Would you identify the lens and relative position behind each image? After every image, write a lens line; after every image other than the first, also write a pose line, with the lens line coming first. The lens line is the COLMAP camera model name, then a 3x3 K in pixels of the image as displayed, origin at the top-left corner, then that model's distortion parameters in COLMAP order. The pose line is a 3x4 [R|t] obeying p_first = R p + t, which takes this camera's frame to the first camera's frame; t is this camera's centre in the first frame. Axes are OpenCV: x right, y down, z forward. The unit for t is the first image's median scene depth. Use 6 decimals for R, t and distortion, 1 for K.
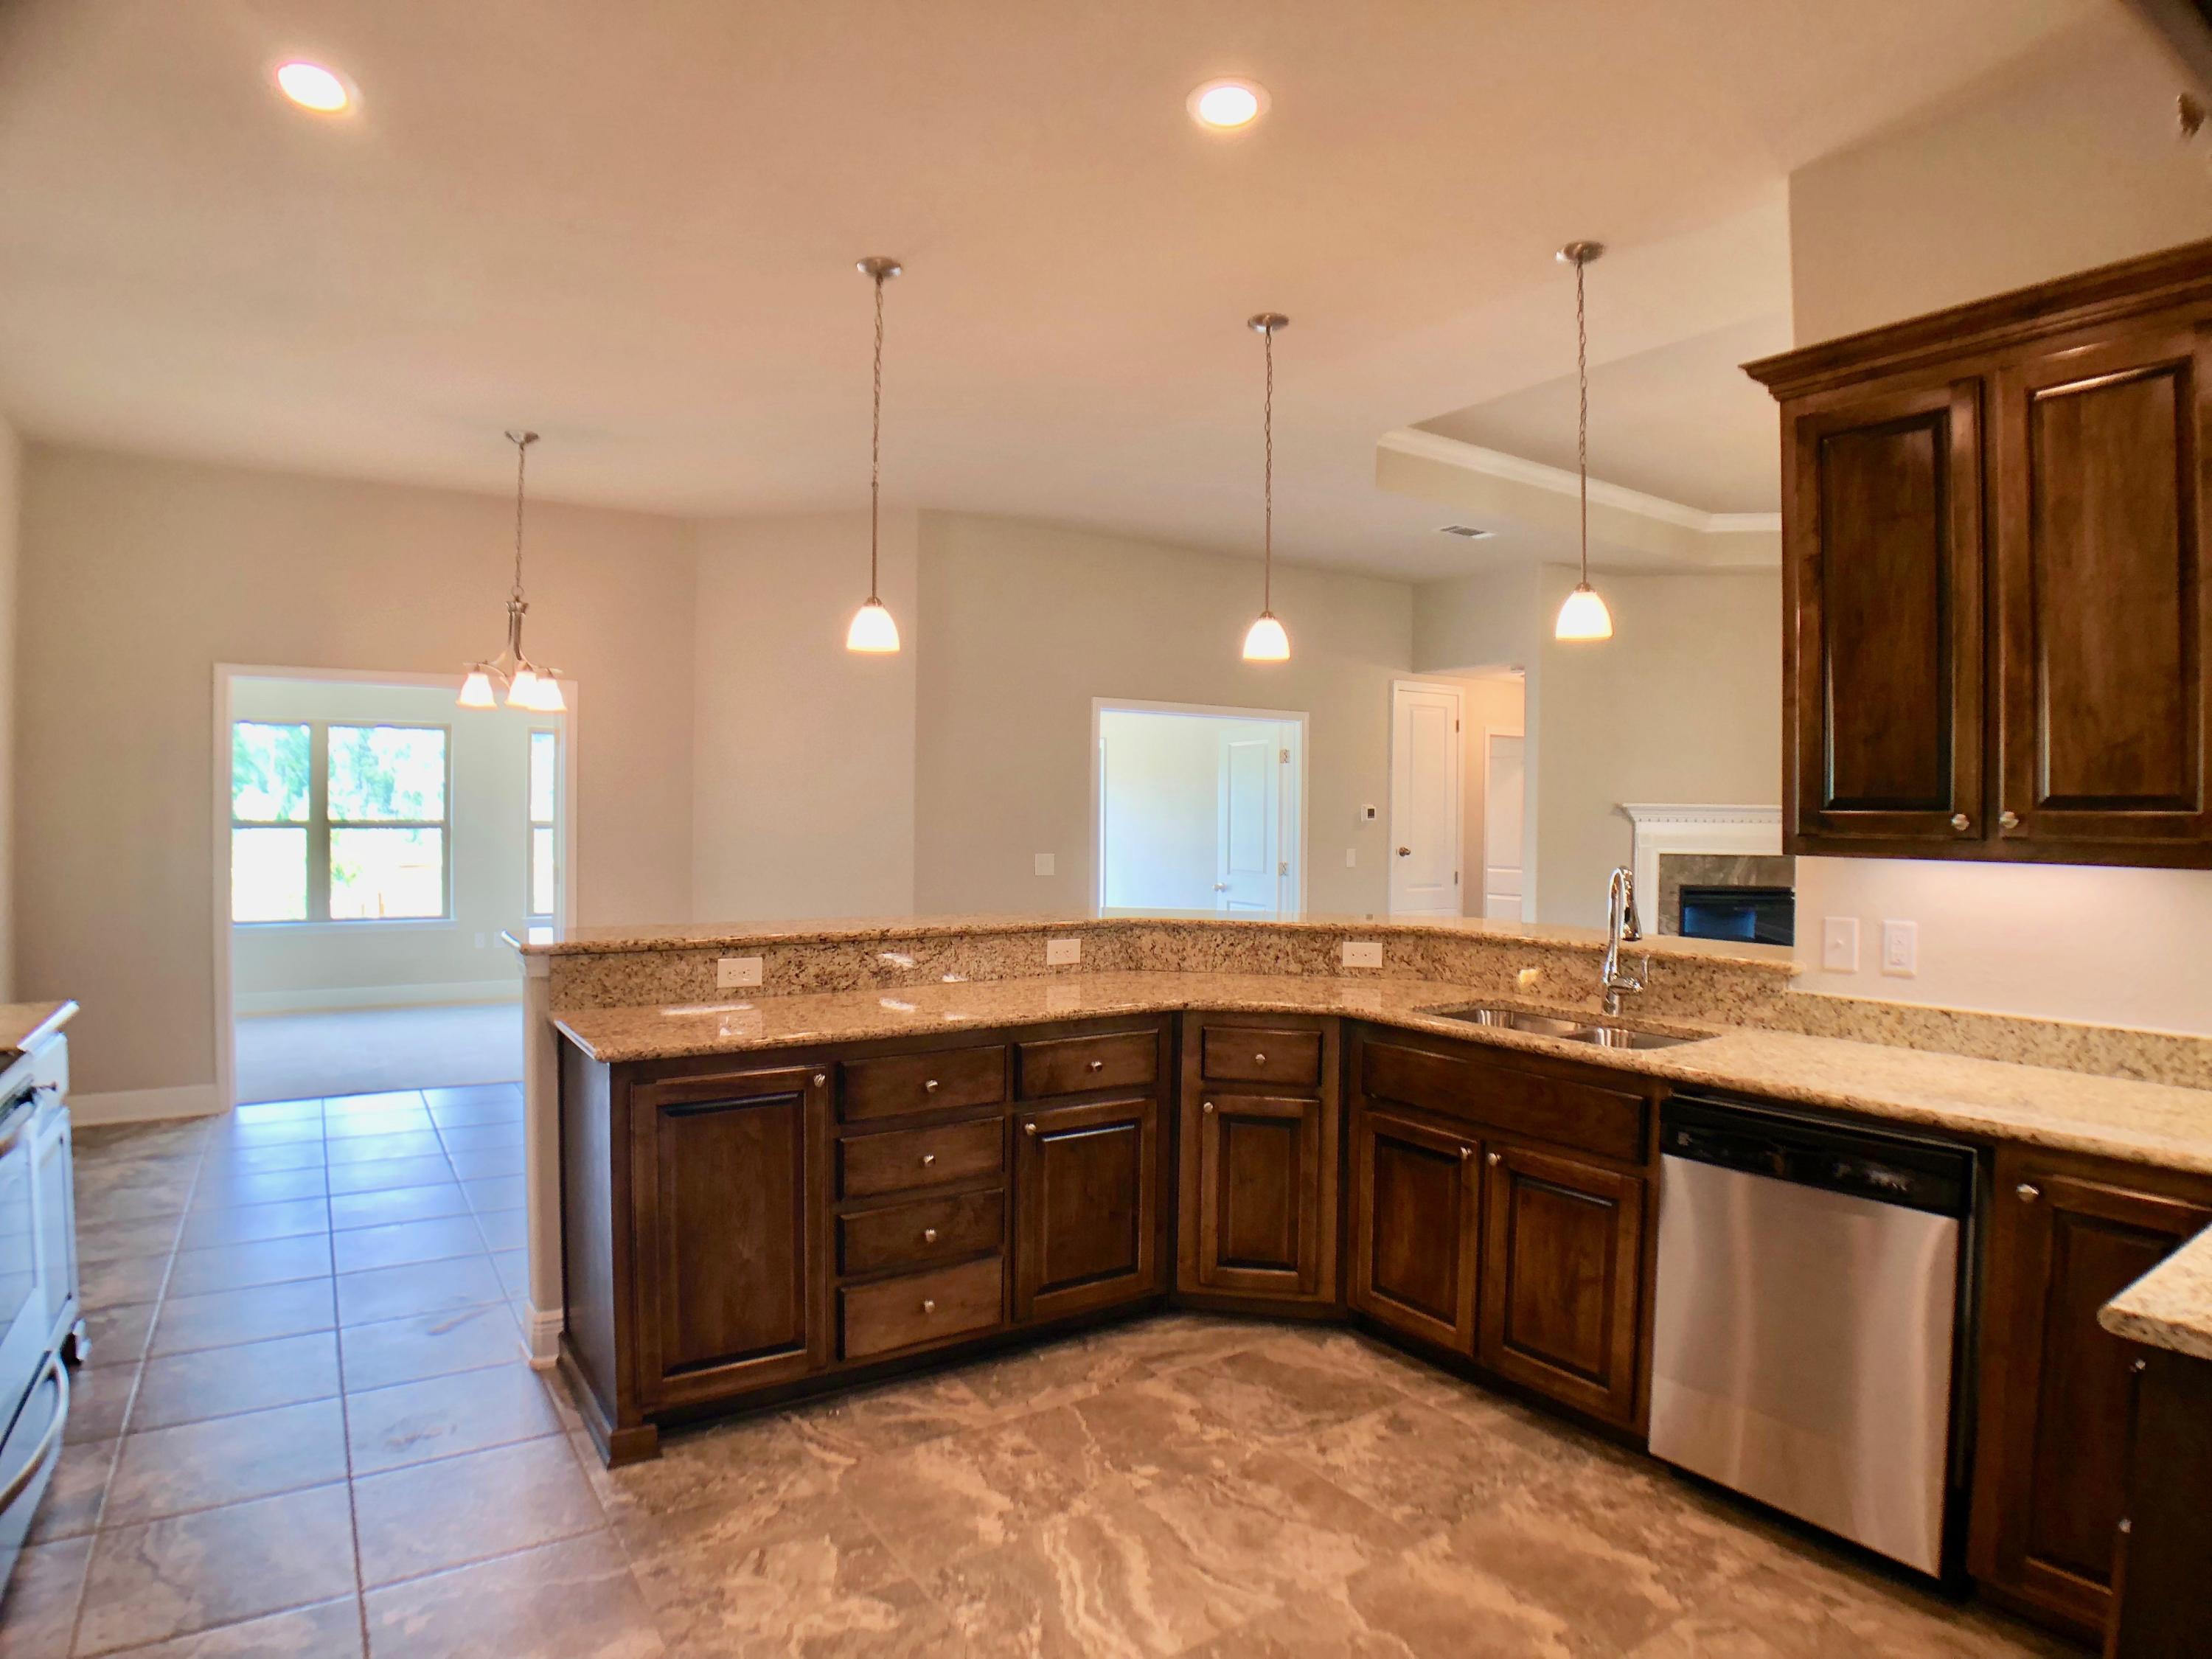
lens RADIAL K [[1255.1, 0, 1106.0], [0, 1255.1, 829.5], [0, 0, 1]] dist [-0.088712, 0.003043]
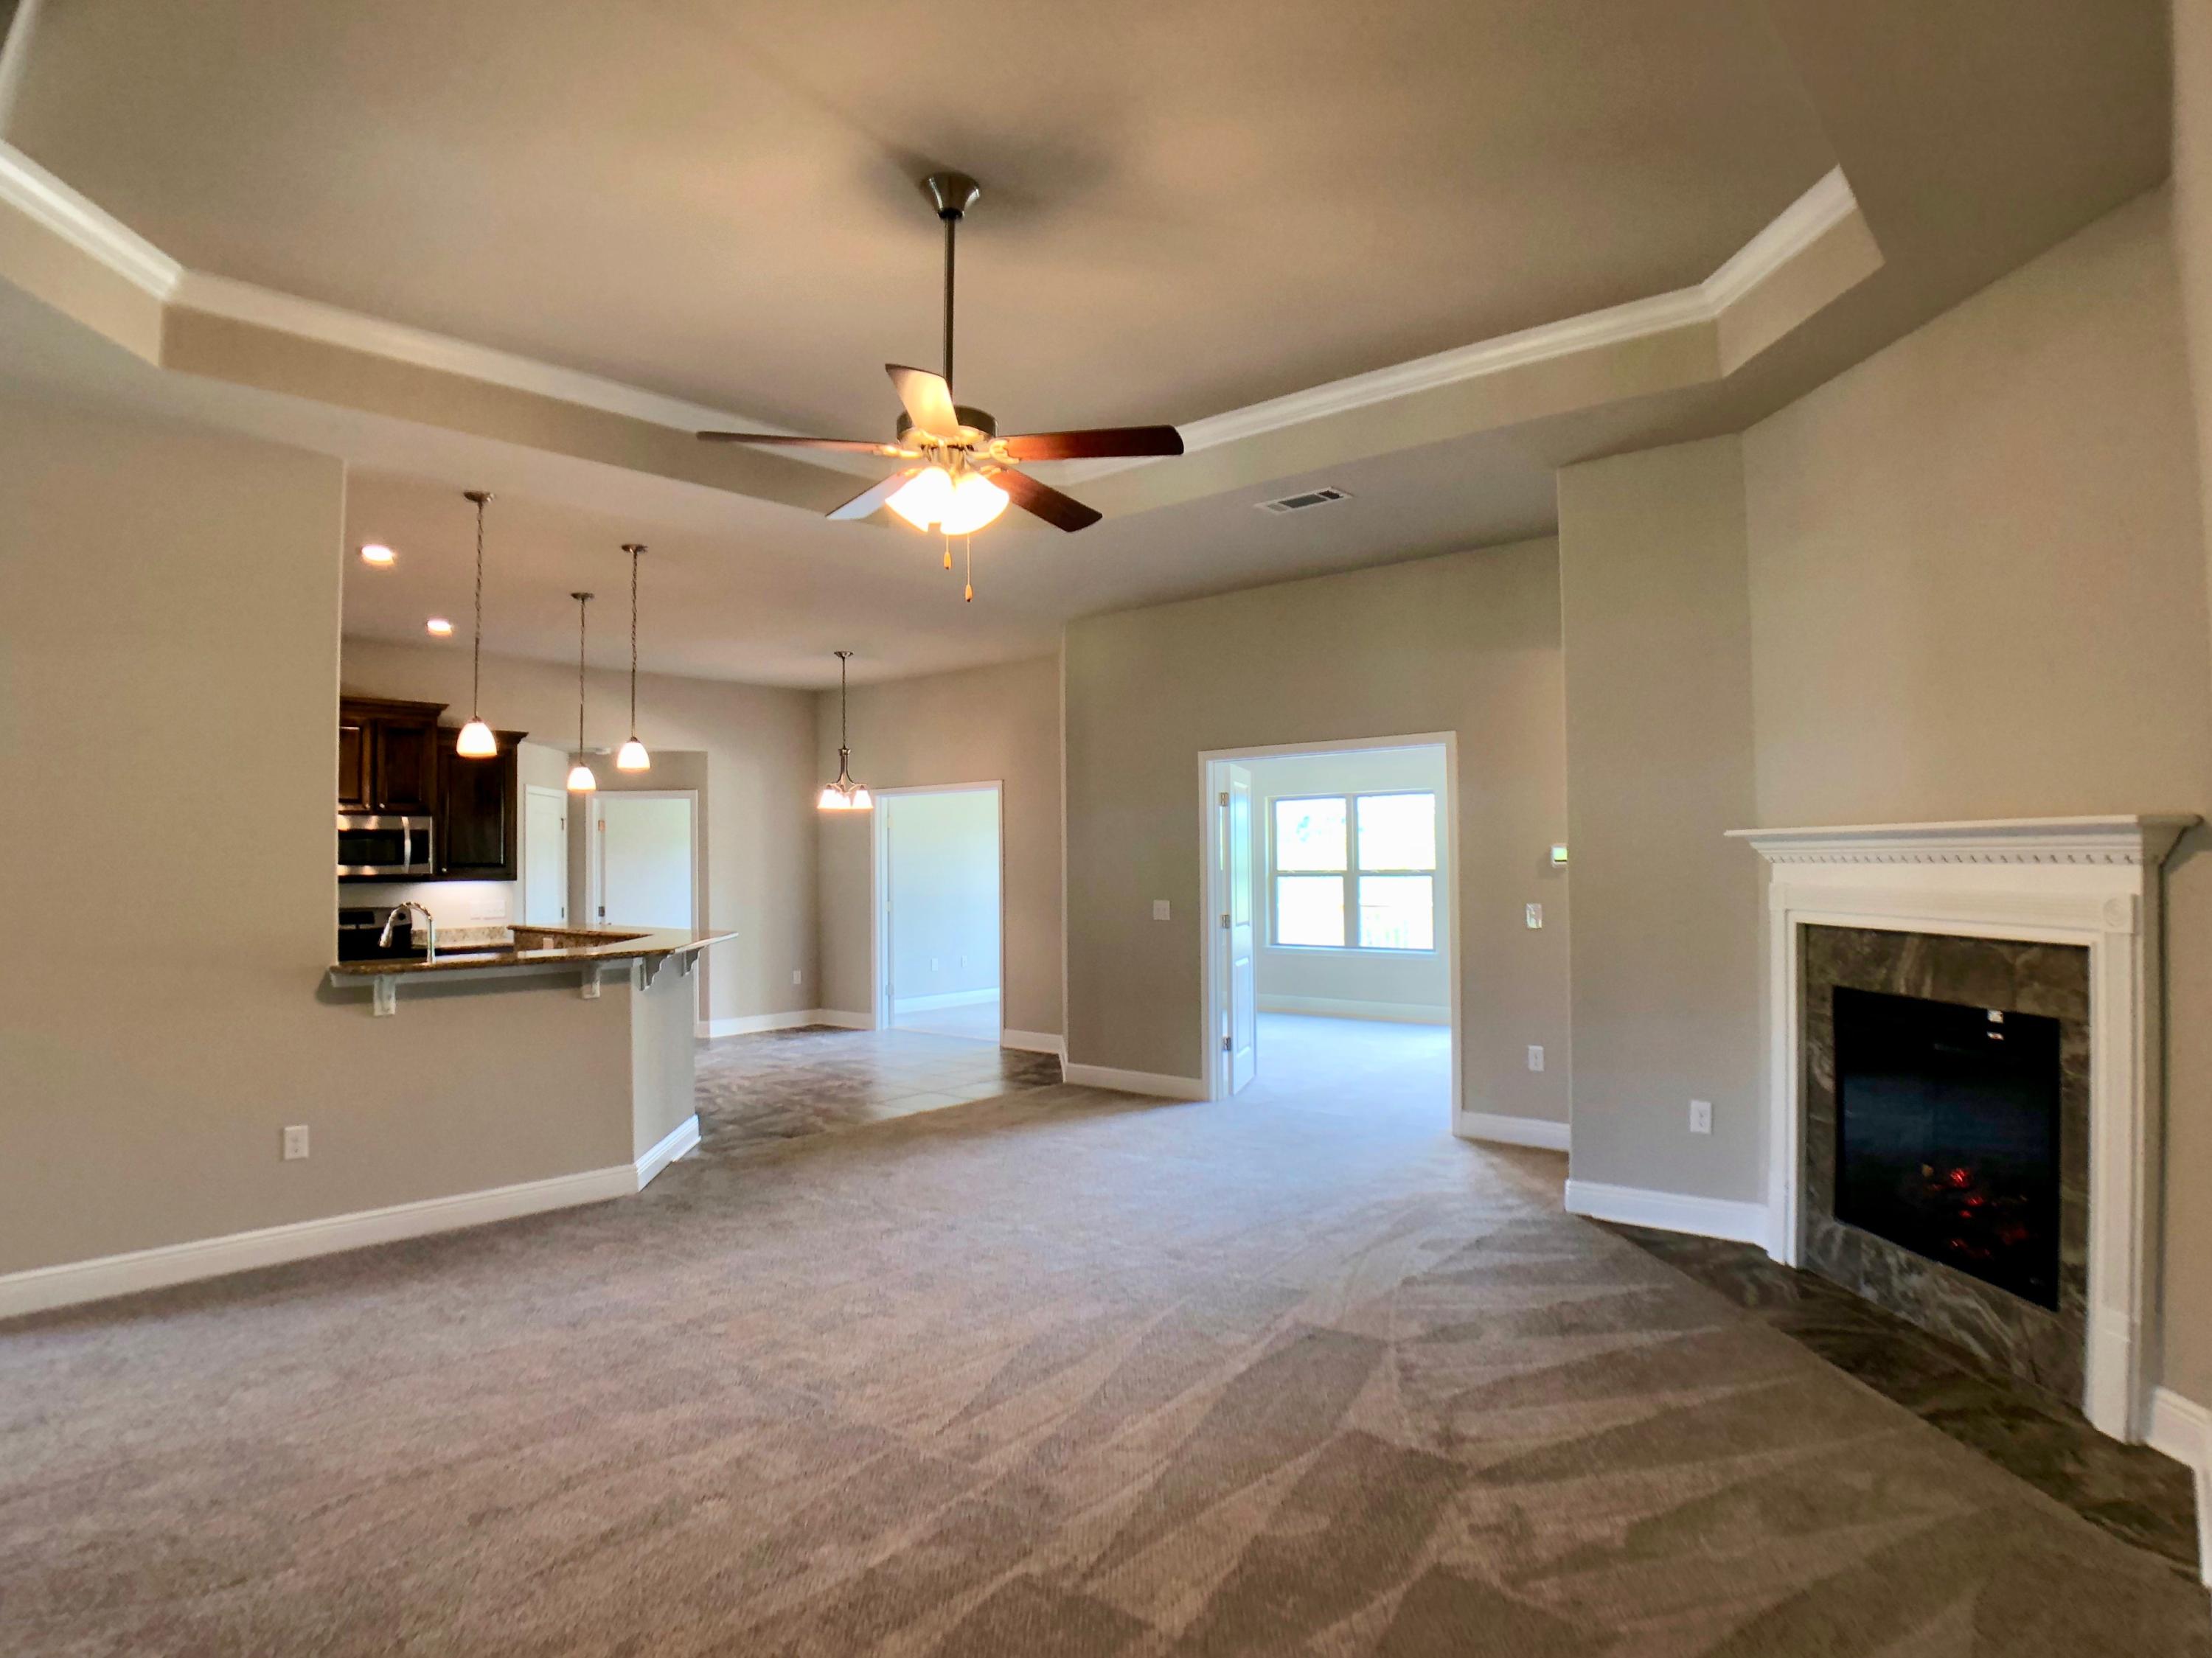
lens RADIAL K [[1255.0, 0, 1106.0], [0, 1255.0, 829.0], [0, 0, 1]] dist [-0.088712, 0.003043]
pose [[0.281790, -0.041023, -0.958599, 0.873663], [0.011012, 0.999158, -0.039522, -0.003508], [0.959413, 0.000581, 0.282005, 0.571695]]
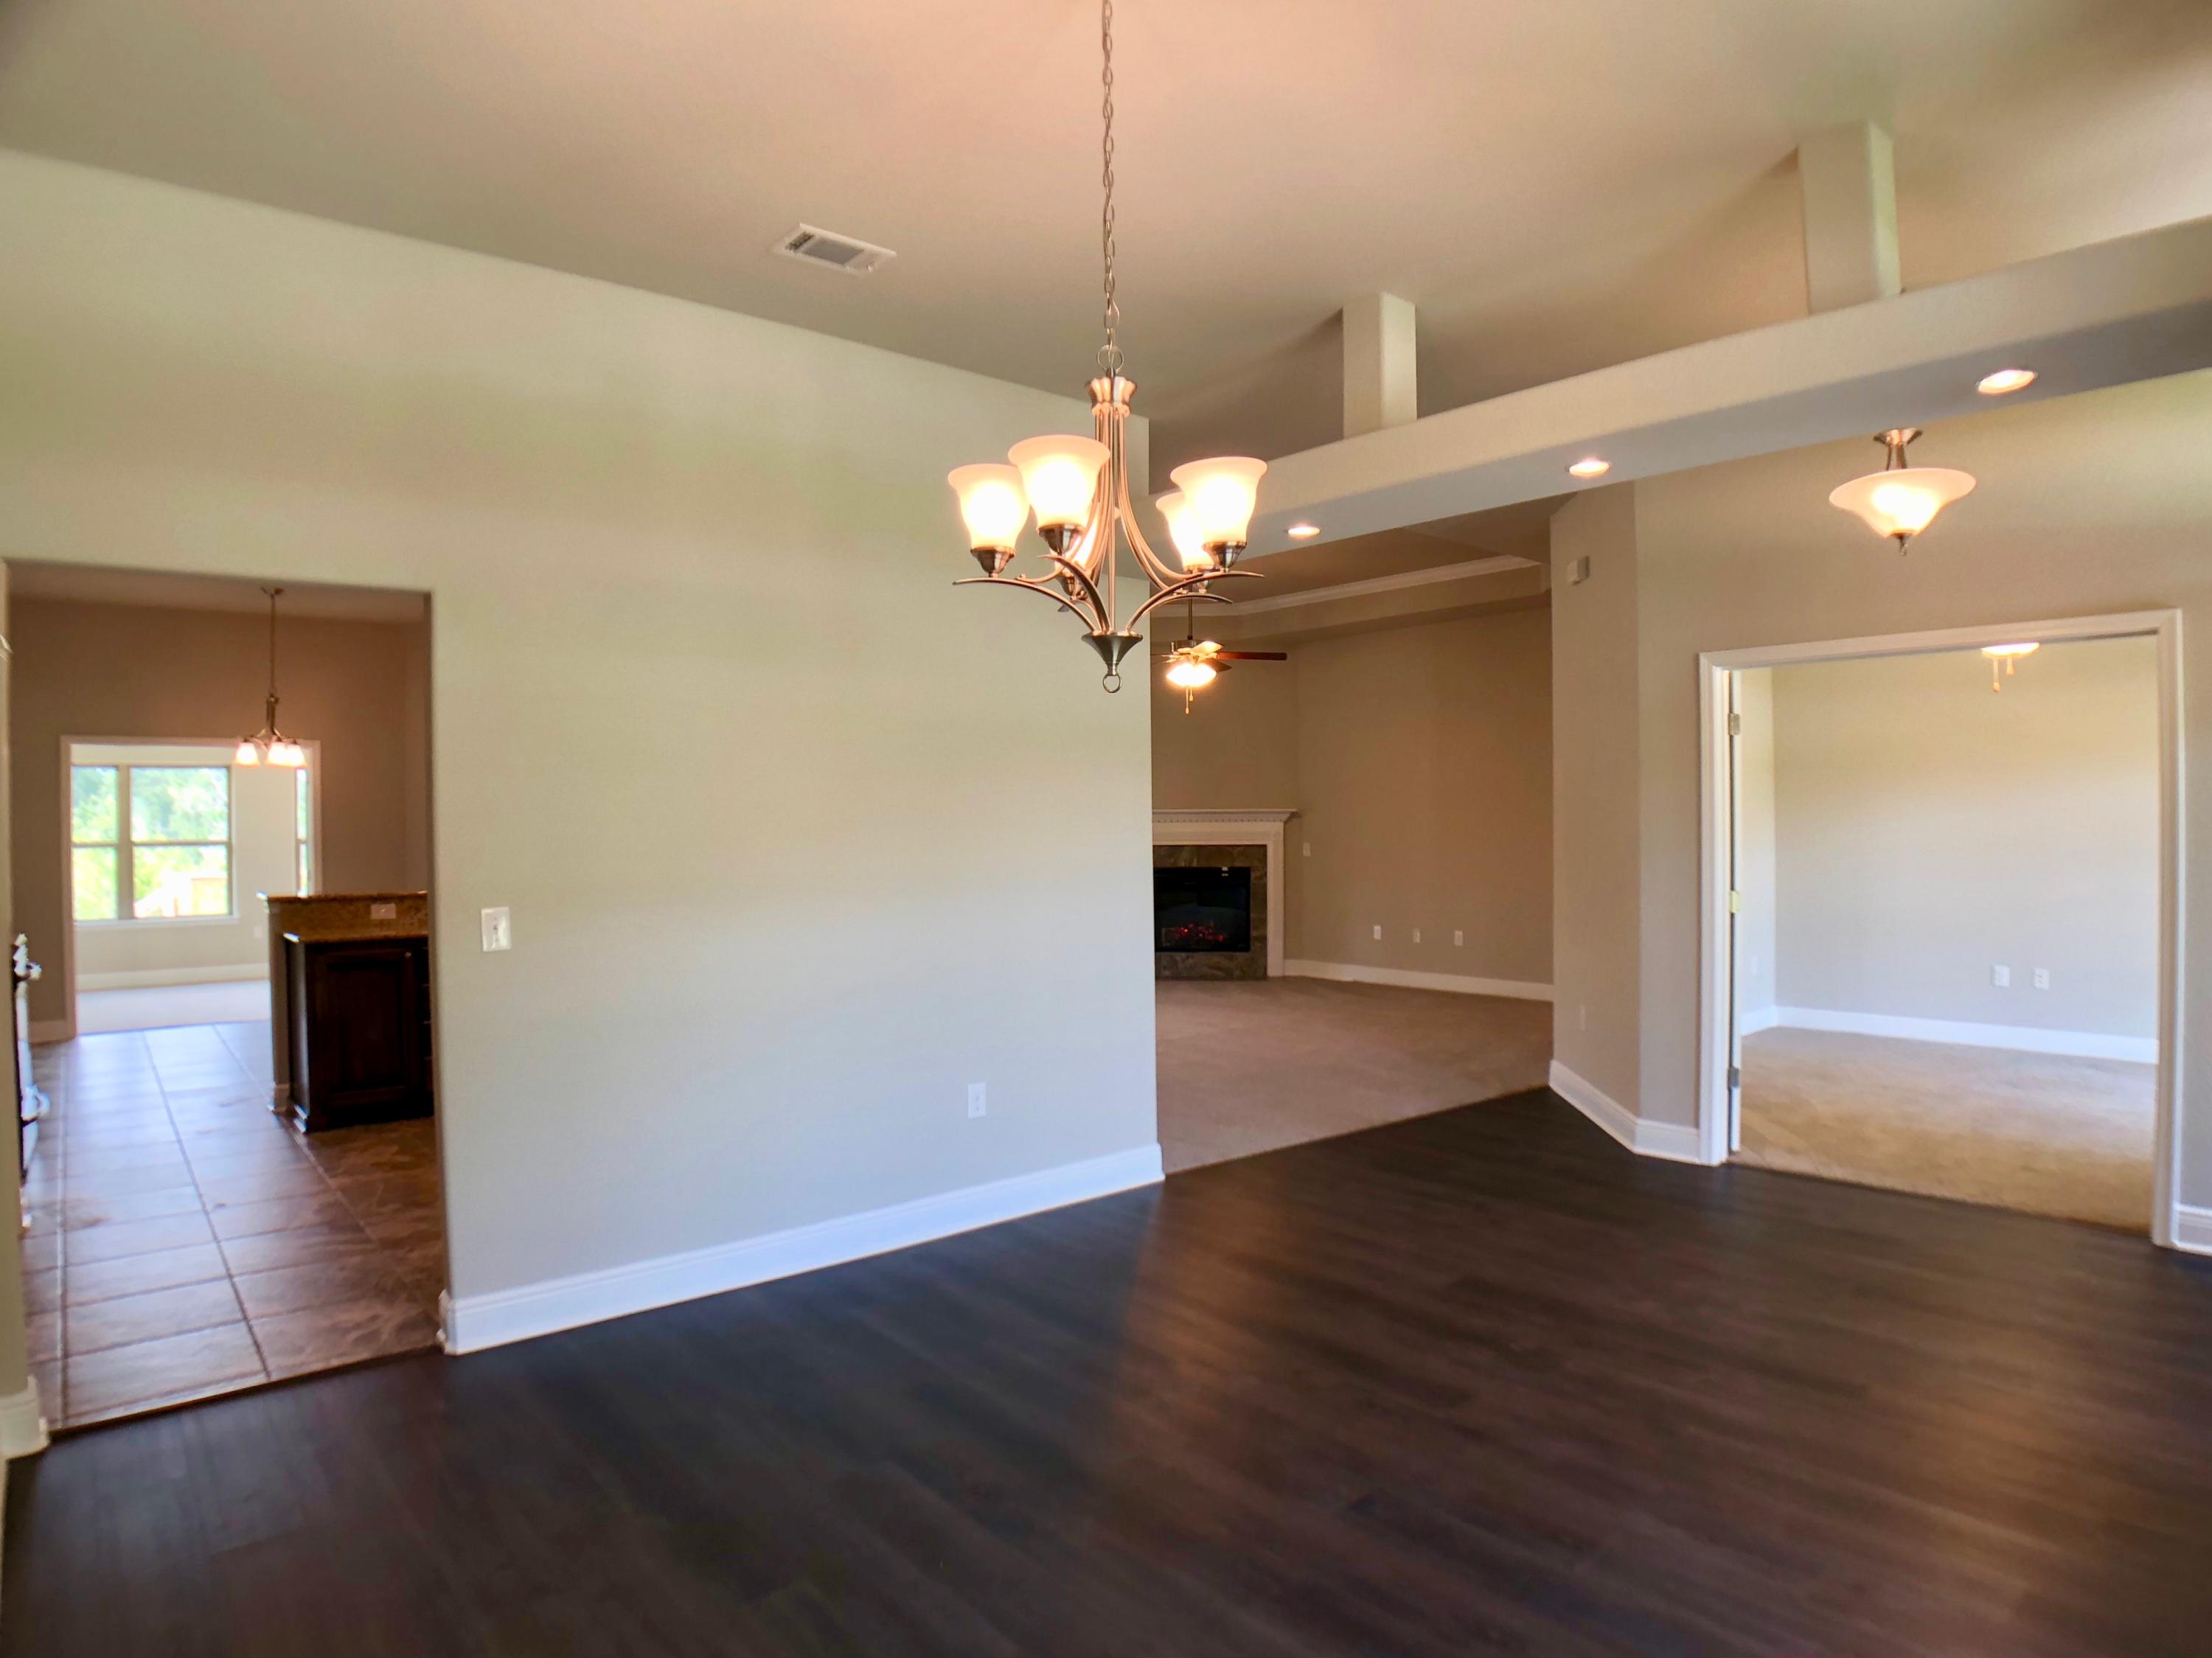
lens RADIAL K [[1255.0, 0, 1106.0], [0, 1255.0, 829.0], [0, 0, 1]] dist [-0.088712, 0.003043]
pose [[0.989568, -0.019434, 0.142753, 0.219771], [0.020151, 0.999791, -0.003572, 0.005631], [-0.142654, 0.006411, 0.989752, -0.417826]]
